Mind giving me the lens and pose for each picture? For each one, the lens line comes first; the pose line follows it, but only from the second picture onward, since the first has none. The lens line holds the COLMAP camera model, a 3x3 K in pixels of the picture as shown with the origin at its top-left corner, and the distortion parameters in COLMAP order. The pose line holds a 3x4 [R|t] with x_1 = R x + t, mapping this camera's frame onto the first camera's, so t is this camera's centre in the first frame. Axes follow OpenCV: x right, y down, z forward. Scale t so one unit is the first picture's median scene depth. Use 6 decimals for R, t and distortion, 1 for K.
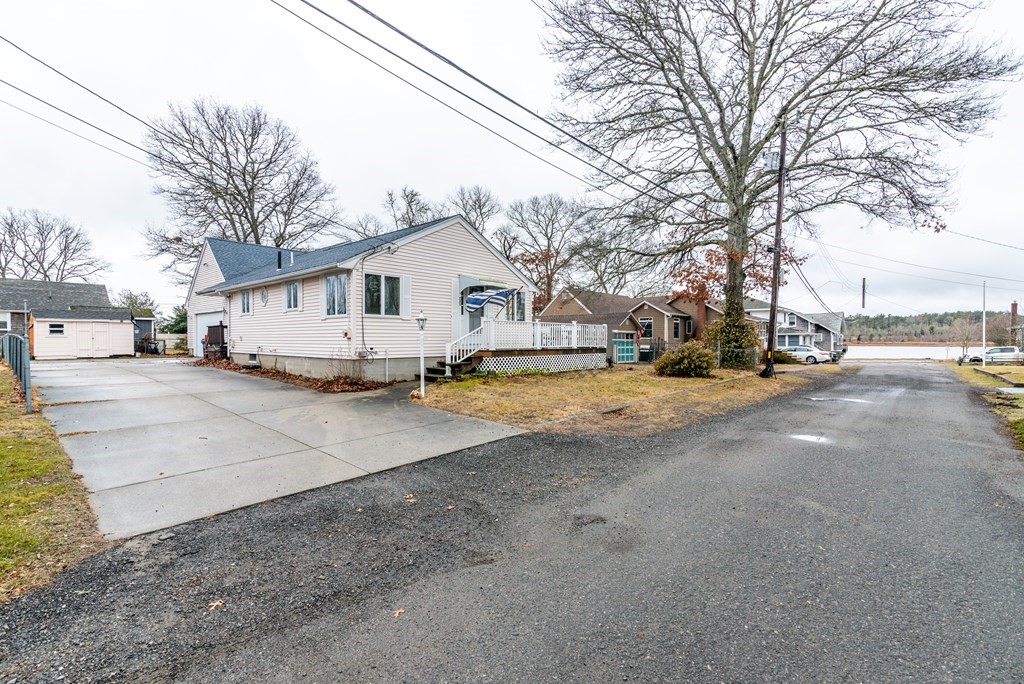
lens RADIAL K [[458.6, 0, 509.4], [0, 458.6, 339.5], [0, 0, 1]] dist [0.013723, 0.000271]
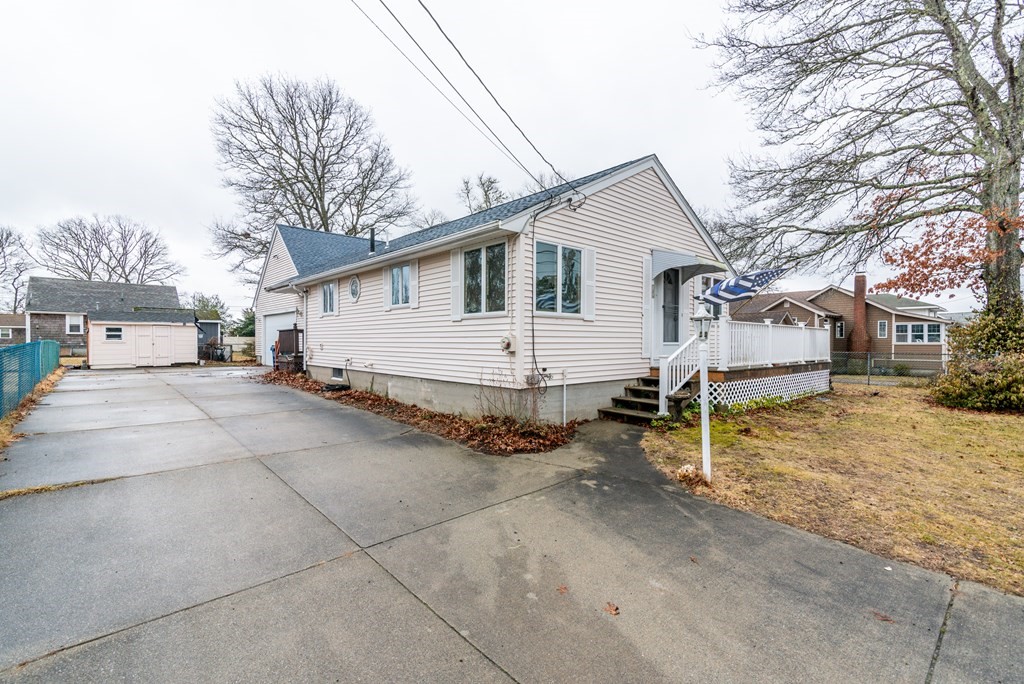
lens RADIAL K [[458.6, 0, 510.7], [0, 458.6, 342.3], [0, 0, 1]] dist [0.013723, 0.000271]
pose [[0.994621, 0.001829, -0.103564, -0.146485], [-0.001648, 0.999997, 0.001833, -0.008474], [0.103567, -0.001652, 0.994621, 0.212023]]
